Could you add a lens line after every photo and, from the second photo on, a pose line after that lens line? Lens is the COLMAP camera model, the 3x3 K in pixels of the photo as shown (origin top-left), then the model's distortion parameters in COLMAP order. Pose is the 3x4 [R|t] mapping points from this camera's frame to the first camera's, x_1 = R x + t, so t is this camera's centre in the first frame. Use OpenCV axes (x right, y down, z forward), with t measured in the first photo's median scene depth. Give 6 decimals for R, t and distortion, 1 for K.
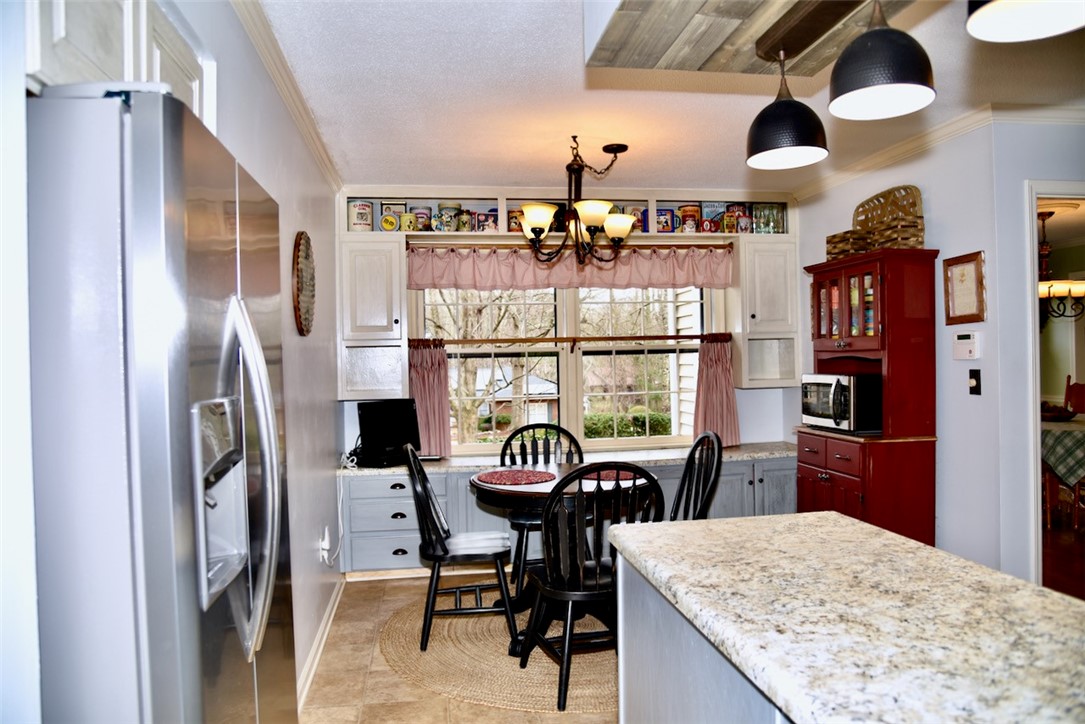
lens RADIAL K [[745.1, 0, 542.5], [0, 745.1, 362.0], [0, 0, 1]] dist [-0.119140, 0.069634]
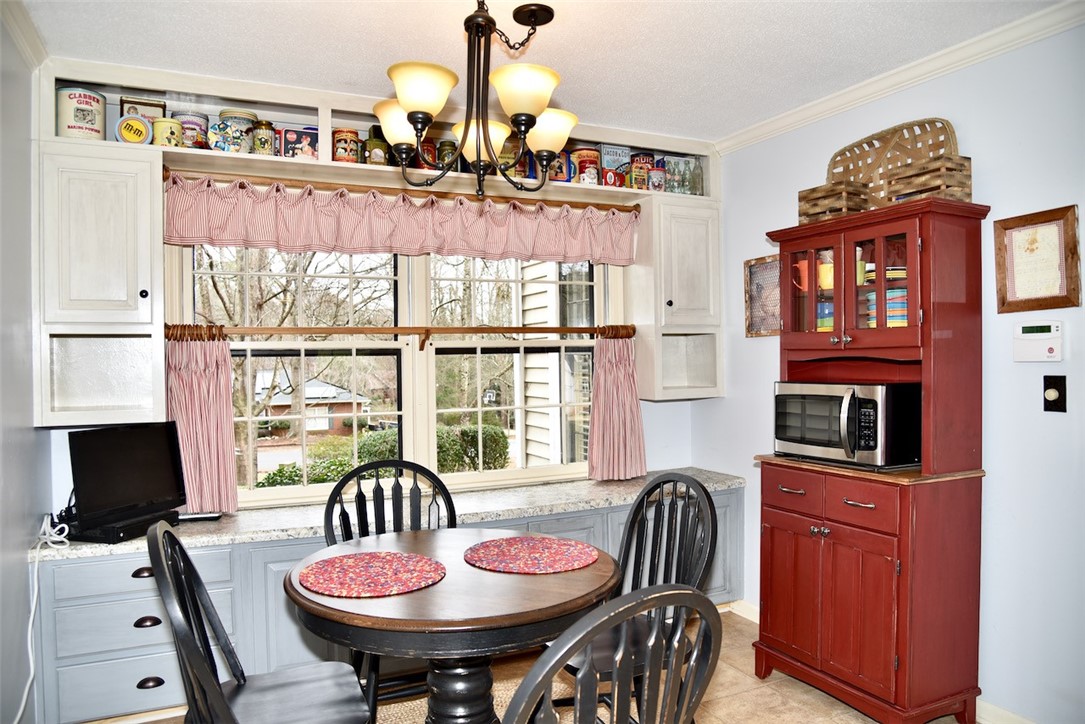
lens RADIAL K [[745.1, 0, 542.5], [0, 745.1, 362.0], [0, 0, 1]] dist [-0.119140, 0.069634]
pose [[0.958020, 0.005155, 0.286654, -0.055116], [-0.003929, 0.999981, -0.004853, 0.001712], [-0.286674, 0.003523, 0.958022, 0.346276]]
